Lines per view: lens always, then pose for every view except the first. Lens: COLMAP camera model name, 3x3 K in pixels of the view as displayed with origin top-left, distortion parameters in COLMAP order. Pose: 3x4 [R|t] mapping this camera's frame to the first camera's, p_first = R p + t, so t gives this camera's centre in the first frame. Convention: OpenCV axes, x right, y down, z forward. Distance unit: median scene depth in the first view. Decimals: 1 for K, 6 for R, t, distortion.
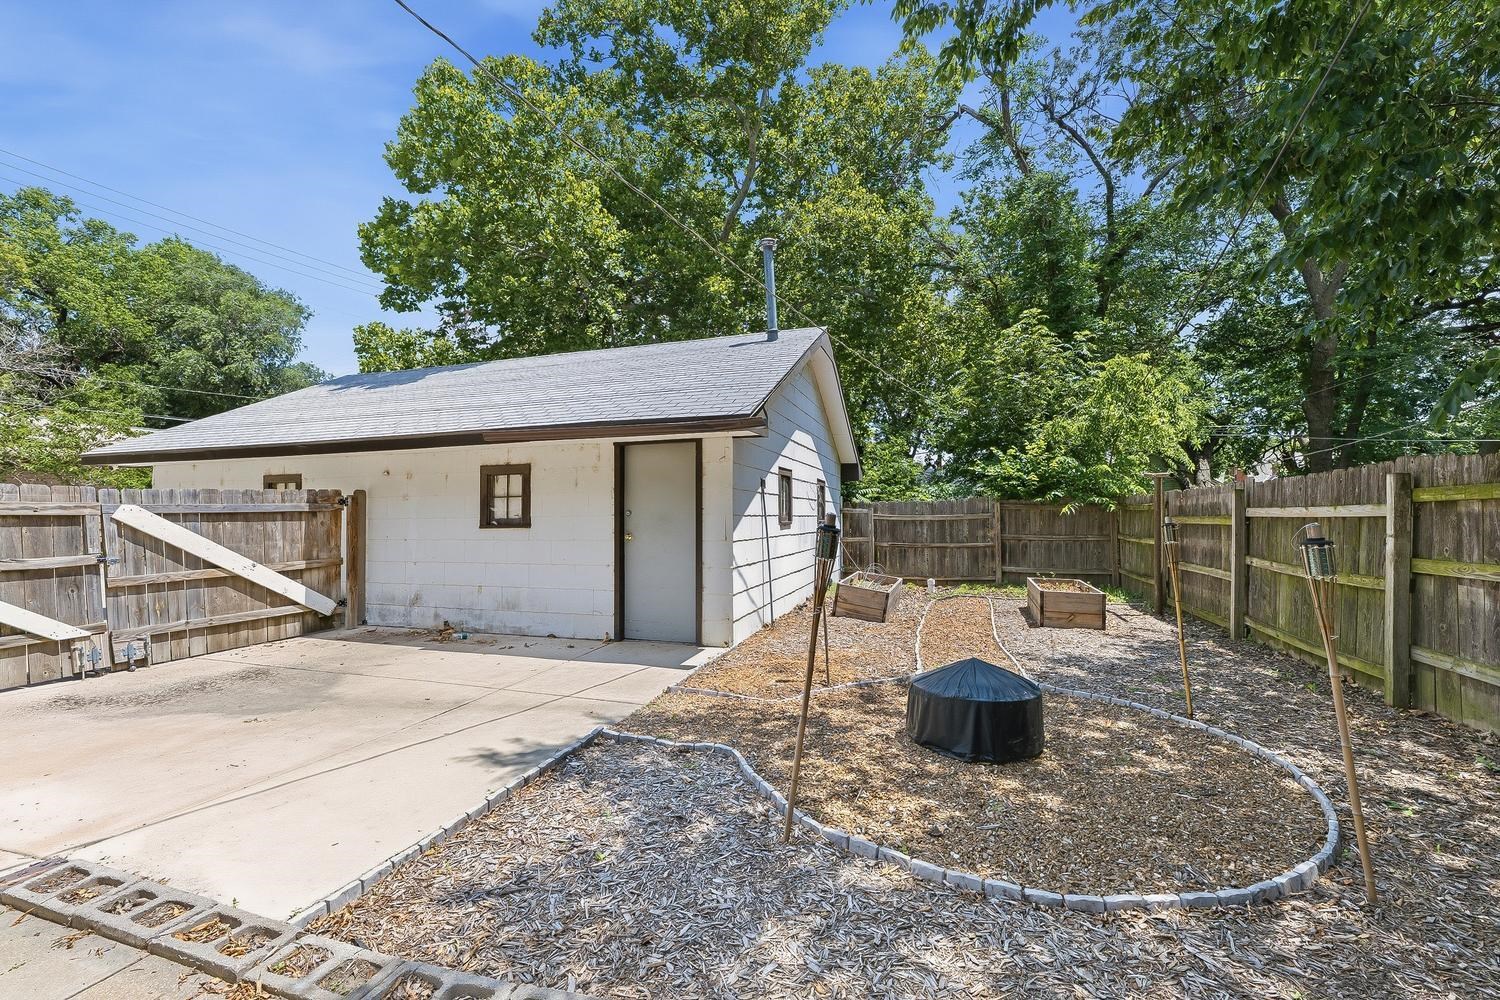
lens RADIAL K [[612.7, 0, 753.6], [0, 612.7, 506.5], [0, 0, 1]] dist [0.001146, 0.000341]
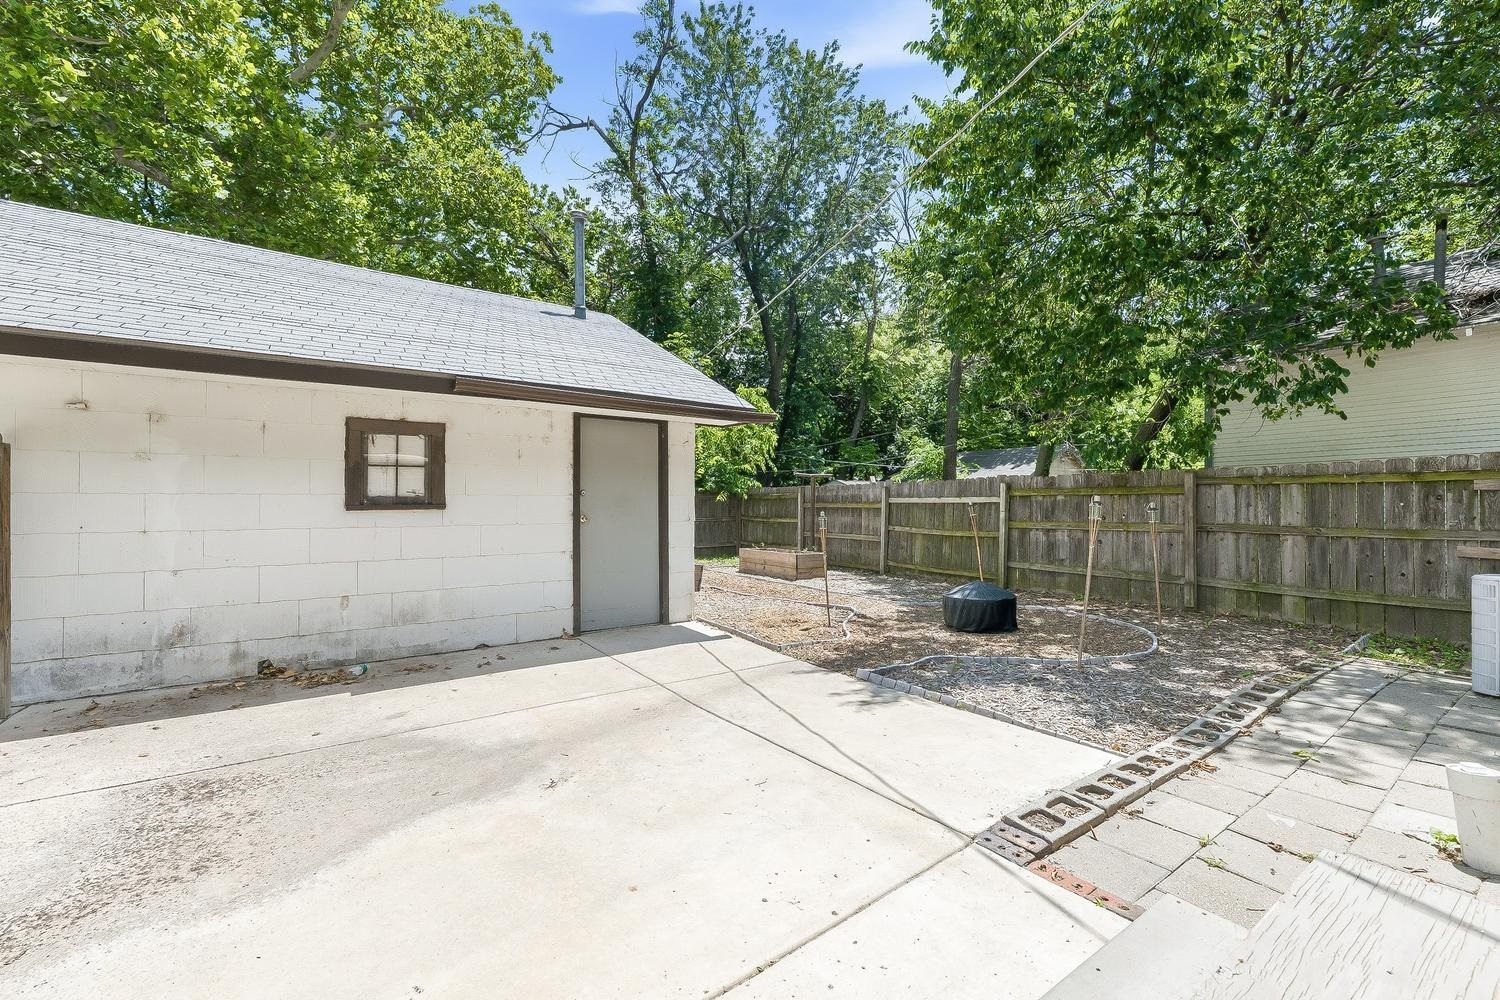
lens RADIAL K [[612.7, 0, 753.6], [0, 612.7, 506.5], [0, 0, 1]] dist [0.001146, 0.000341]
pose [[0.593579, 0.004499, 0.804763, -0.820843], [-0.019833, 0.999762, 0.009039, 0.018807], [-0.804531, -0.021327, 0.593528, 0.276730]]
